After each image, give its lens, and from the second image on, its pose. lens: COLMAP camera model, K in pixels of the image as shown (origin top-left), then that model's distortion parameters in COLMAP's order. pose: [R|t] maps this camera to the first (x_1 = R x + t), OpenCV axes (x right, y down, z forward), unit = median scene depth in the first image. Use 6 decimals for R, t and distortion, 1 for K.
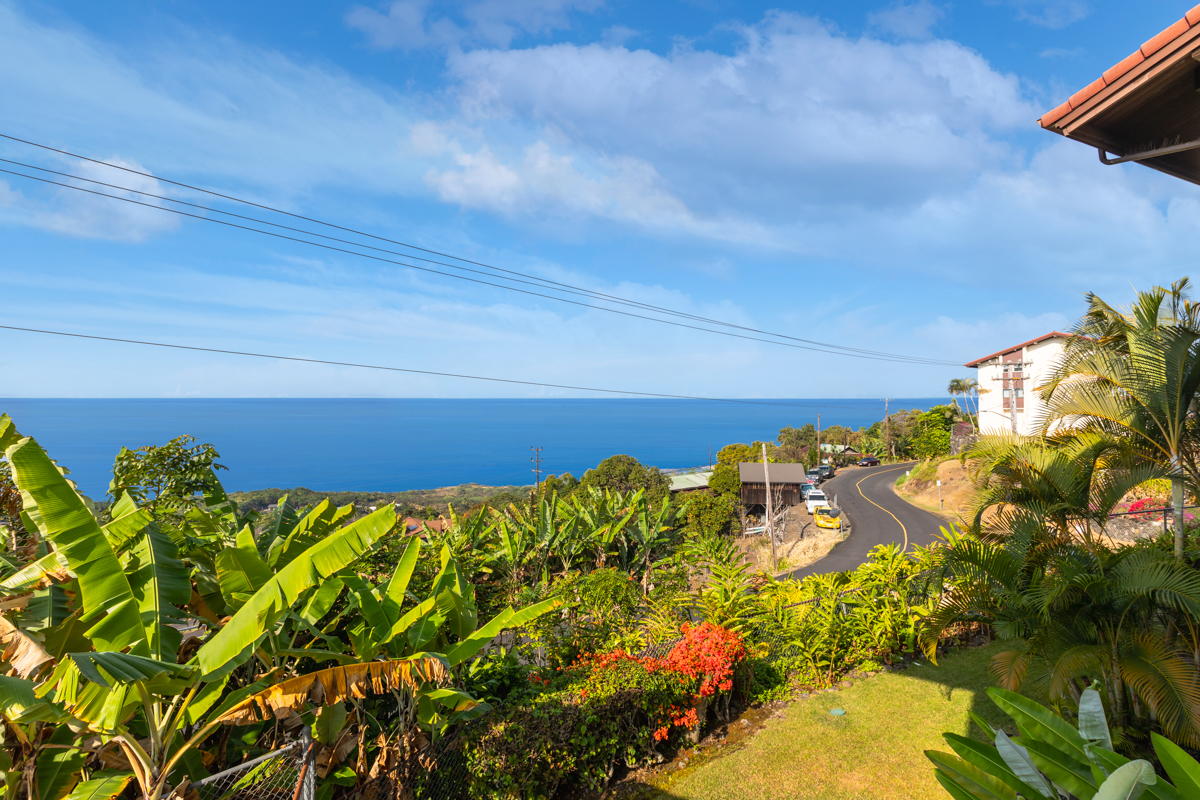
lens RADIAL K [[559.6, 0, 604.2], [0, 559.6, 407.1], [0, 0, 1]] dist [0.003084, 0.000462]
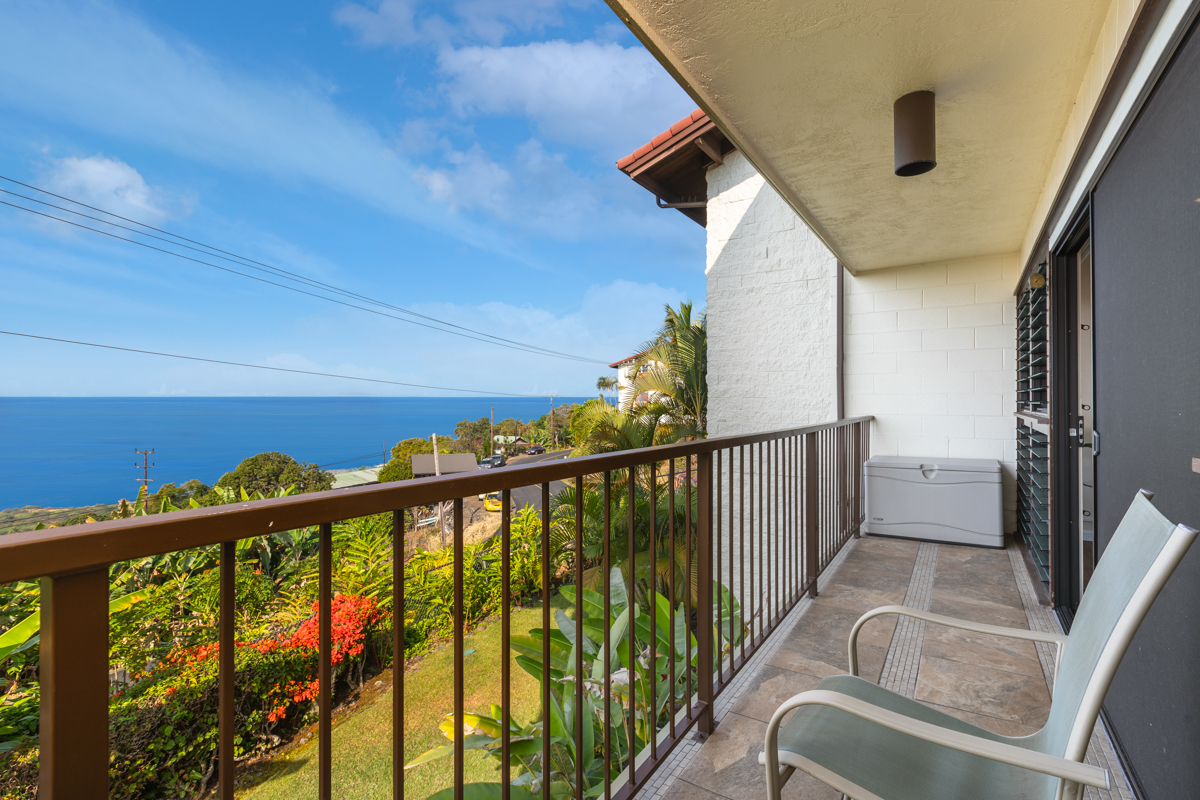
lens RADIAL K [[559.6, 0, 619.7], [0, 559.6, 405.0], [0, 0, 1]] dist [0.003084, 0.000462]
pose [[0.839223, 0.002070, 0.543784, 0.023911], [-0.001933, 0.999998, -0.000824, 0.020519], [-0.543784, -0.000360, 0.839225, -0.037647]]
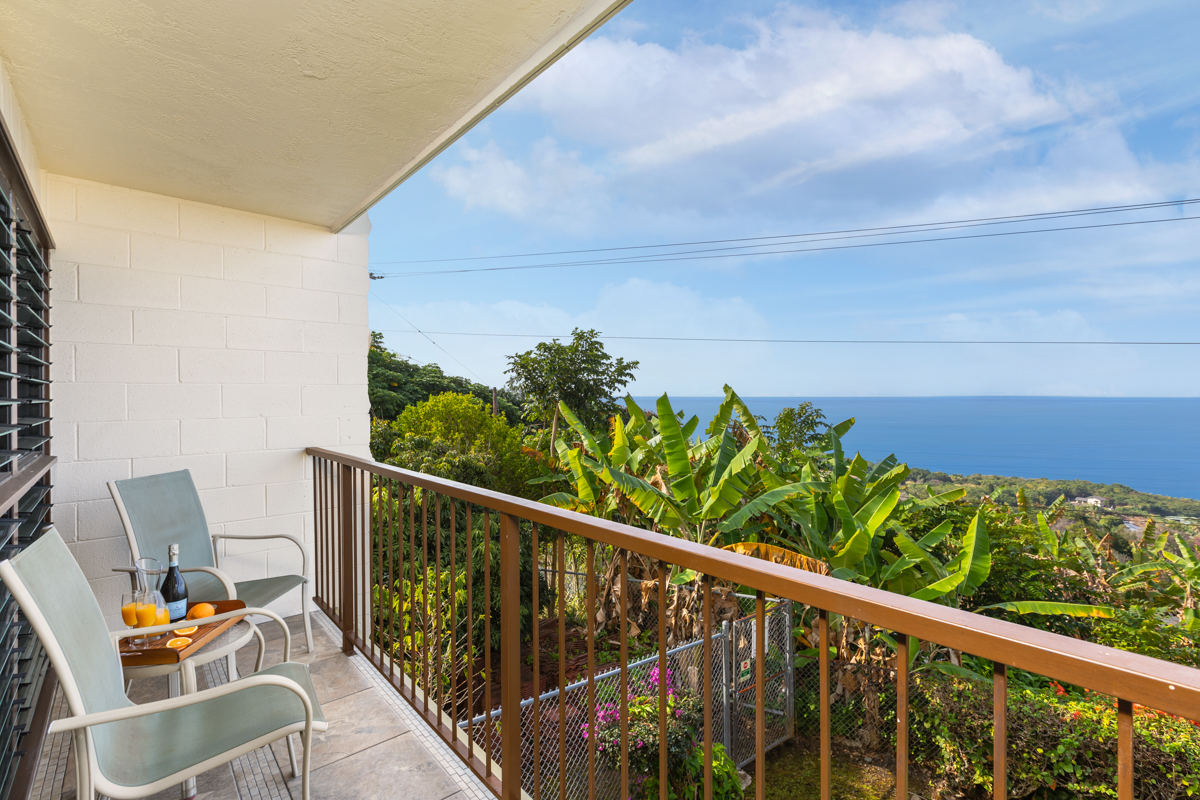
lens RADIAL K [[545.1, 0, 602.5], [0, 545.1, 396.7], [0, 0, 1]] dist [-0.000114, 0.000218]
pose [[0.261499, 0.003911, -0.965196, 0.182721], [0.001520, 0.999989, 0.004464, 0.010902], [0.965203, -0.002634, 0.261490, 0.040449]]
